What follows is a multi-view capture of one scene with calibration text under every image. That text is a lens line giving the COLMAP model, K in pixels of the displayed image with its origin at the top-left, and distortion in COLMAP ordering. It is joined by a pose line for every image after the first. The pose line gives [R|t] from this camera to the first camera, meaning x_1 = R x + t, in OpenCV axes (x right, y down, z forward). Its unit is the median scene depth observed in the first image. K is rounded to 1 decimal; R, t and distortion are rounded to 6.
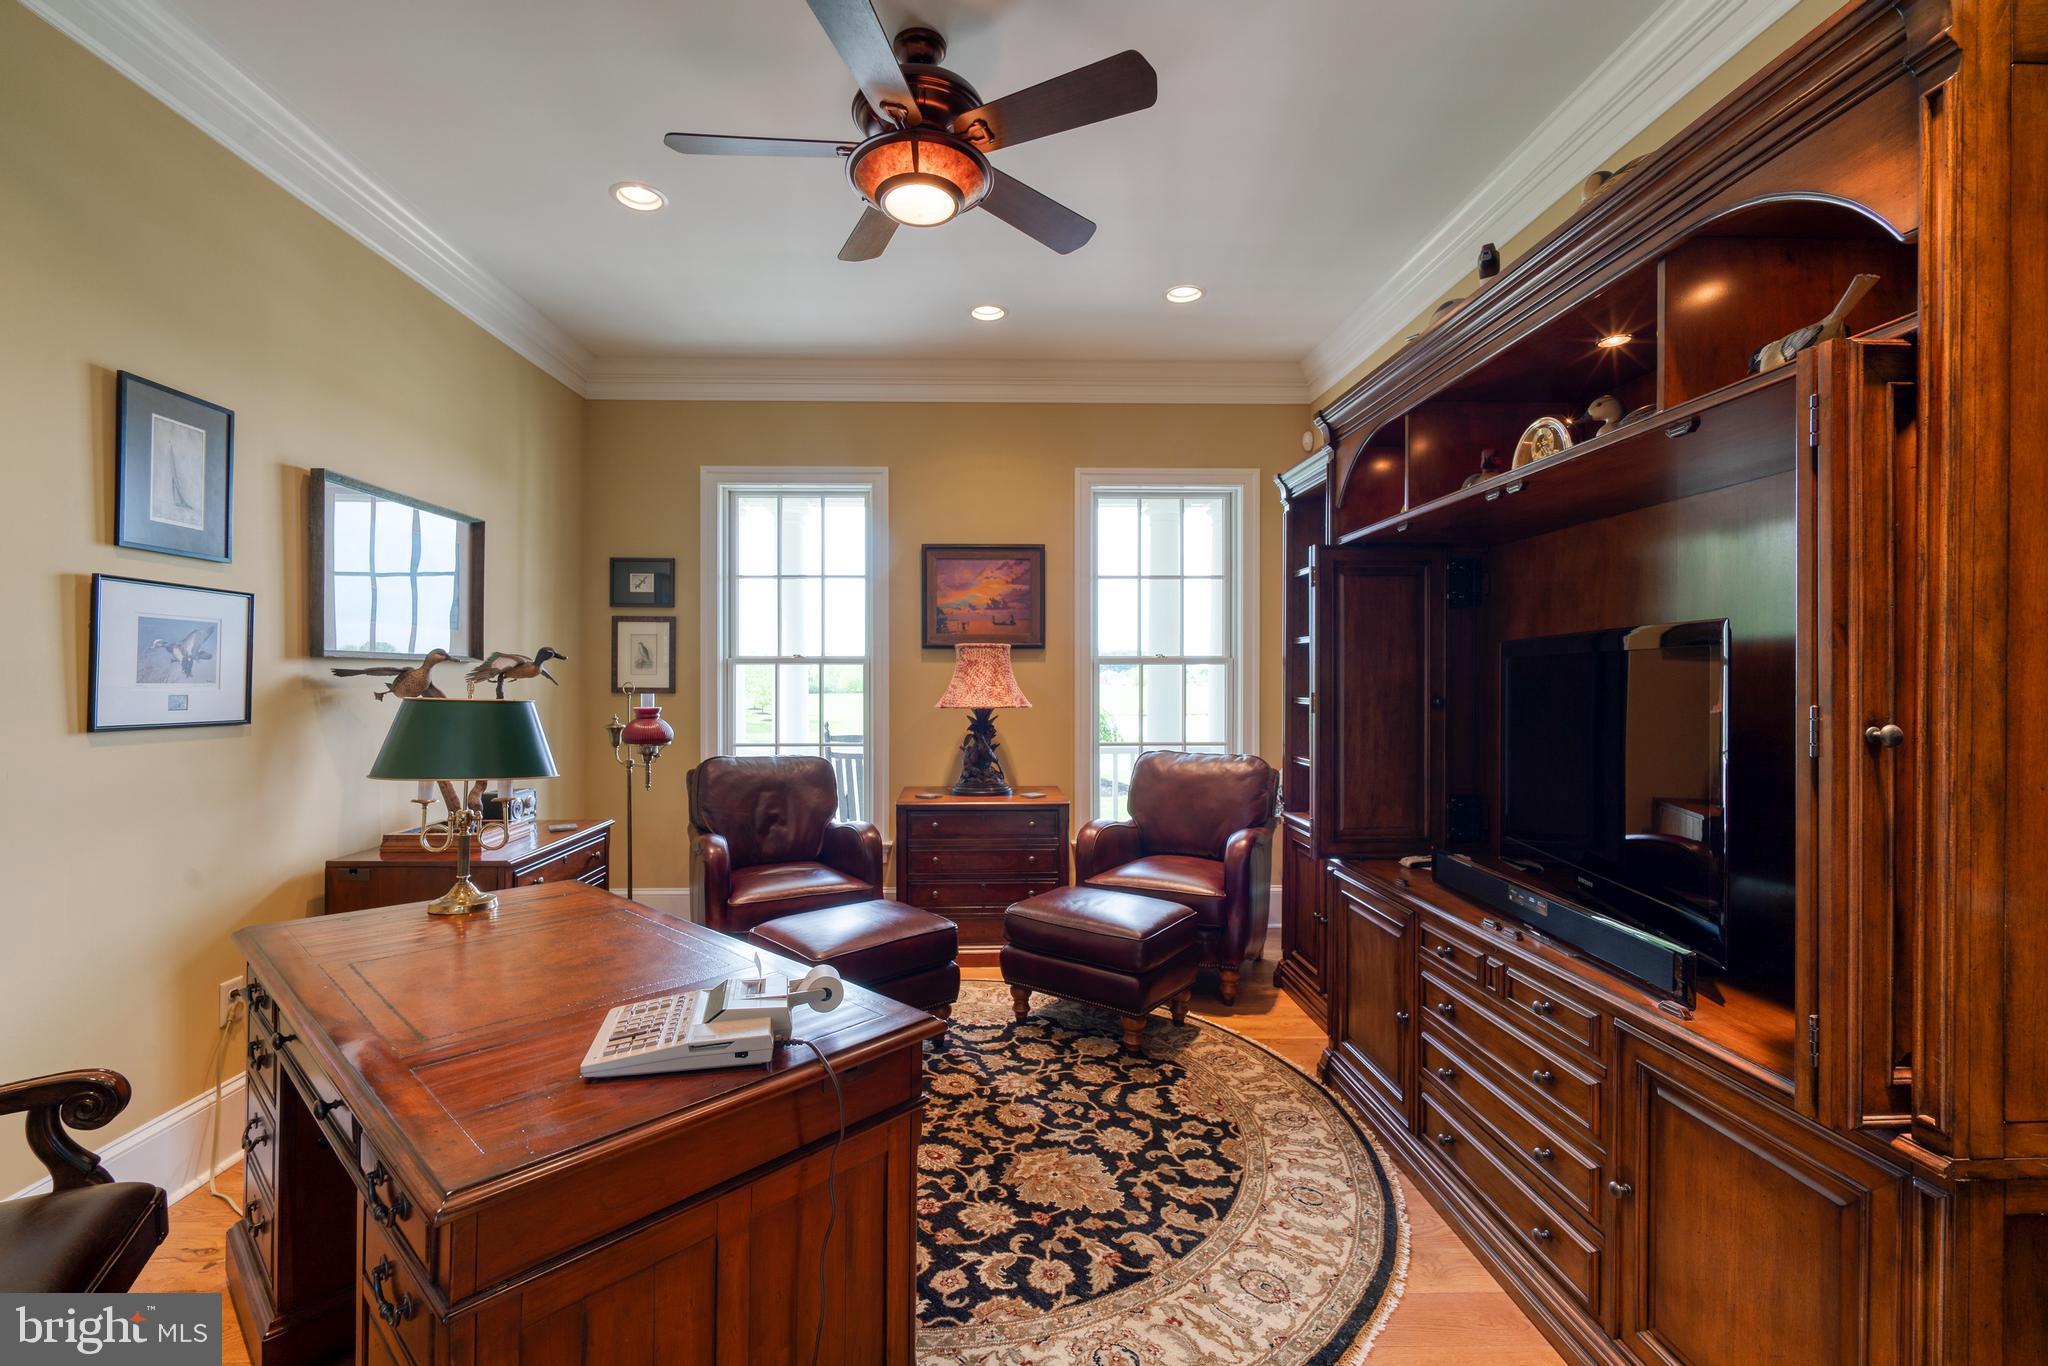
lens RADIAL K [[876.4, 0, 1008.5], [0, 876.4, 683.5], [0, 0, 1]] dist [-0.008623, -0.001398]
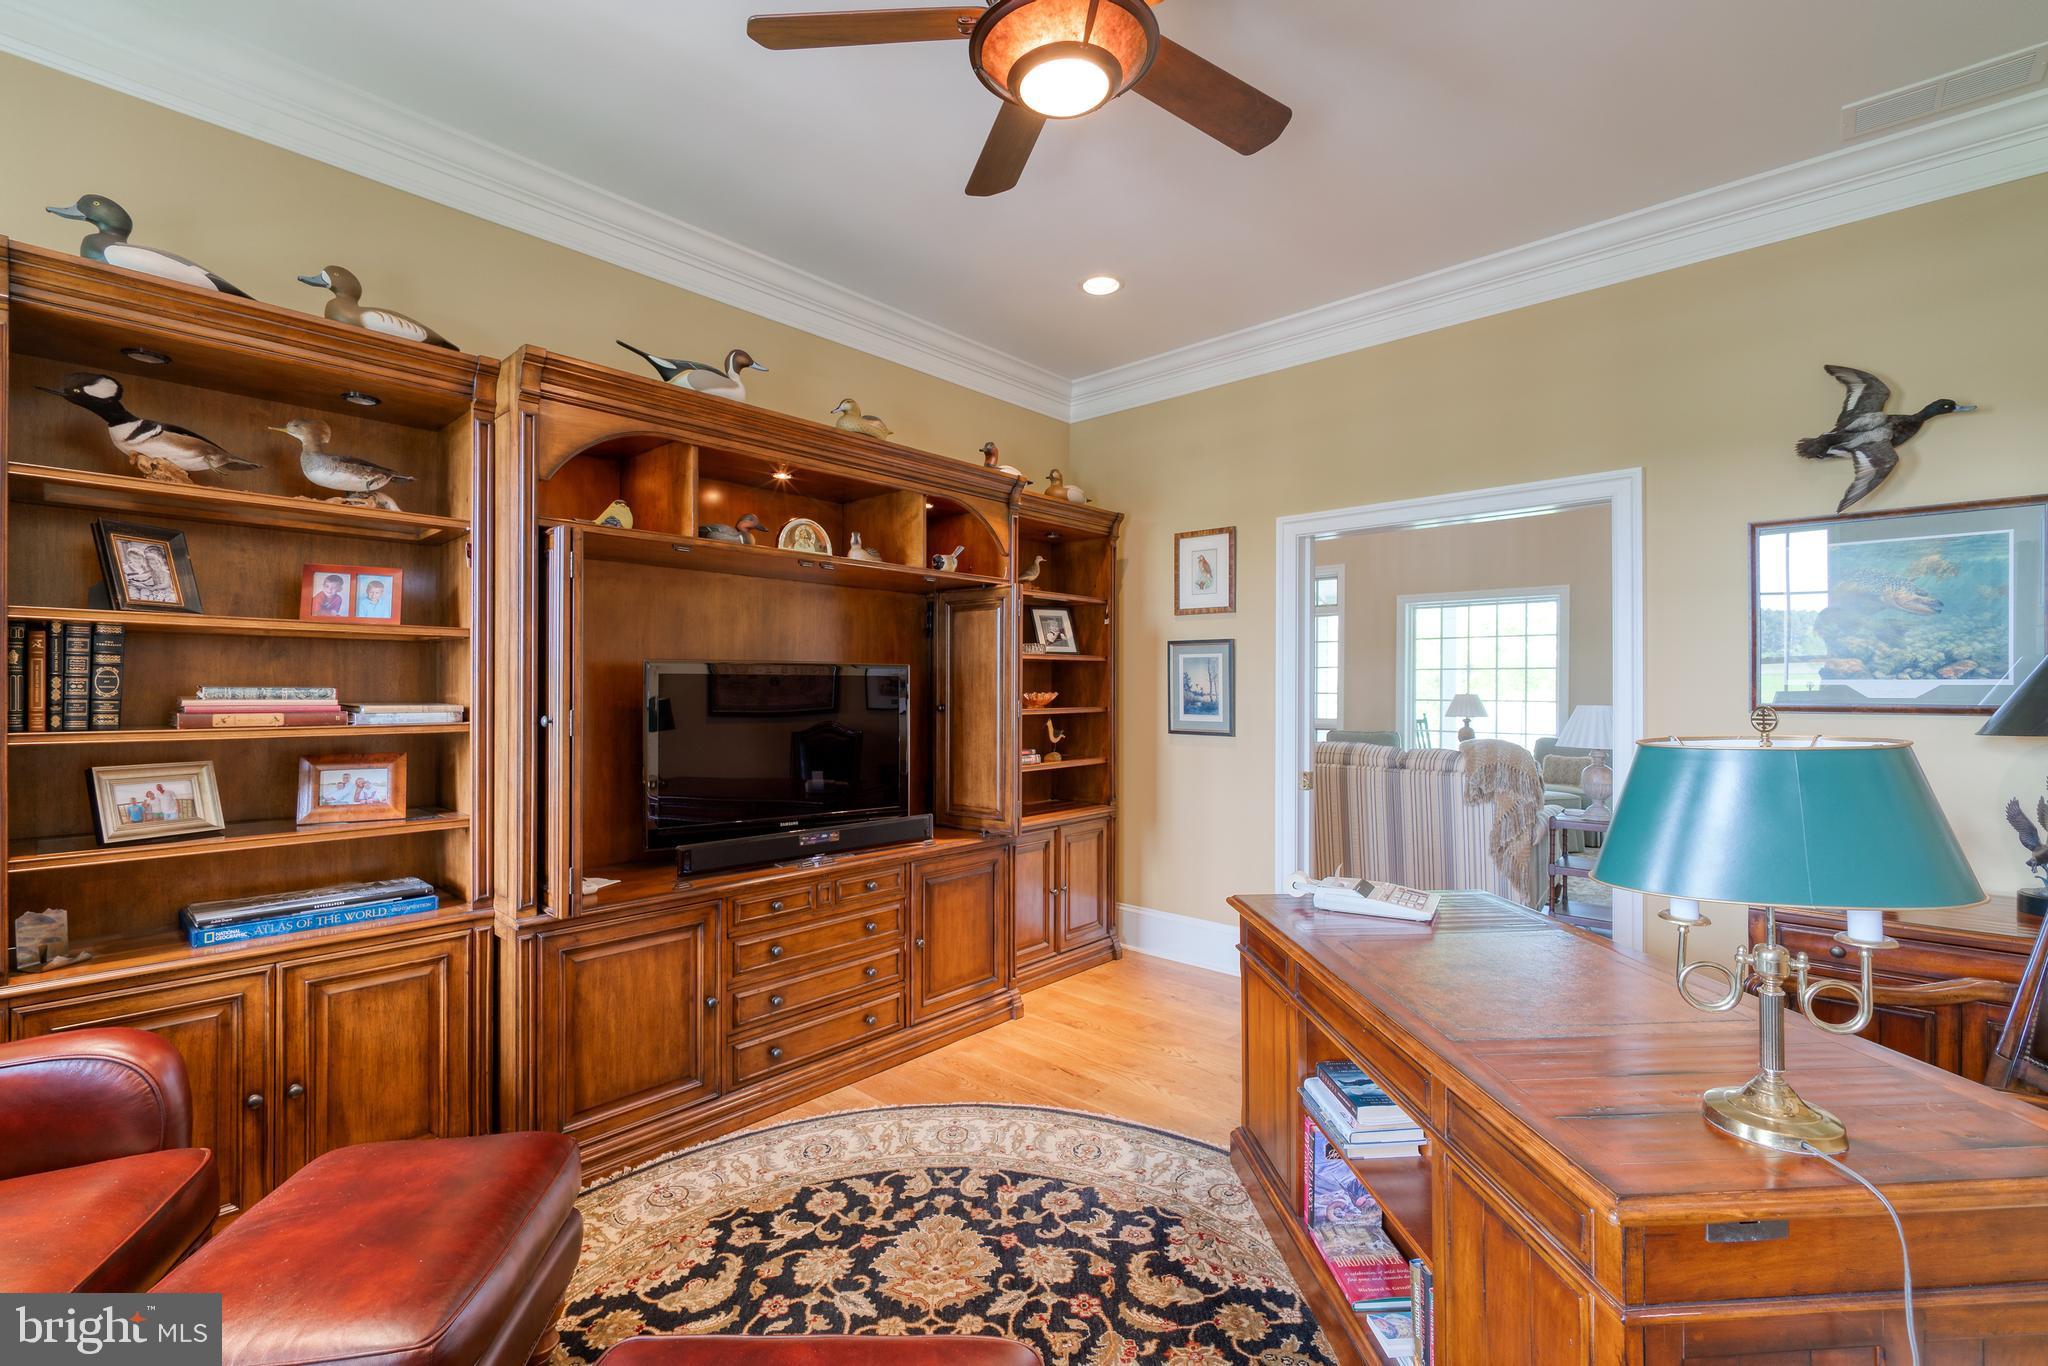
lens RADIAL K [[876.4, 0, 1009.3], [0, 876.4, 684.8], [0, 0, 1]] dist [-0.008623, -0.001398]
pose [[-0.705831, 0.004316, 0.708367, -0.647955], [0.001183, 0.999987, -0.004914, -0.011184], [-0.708379, -0.002630, -0.705827, 1.651626]]
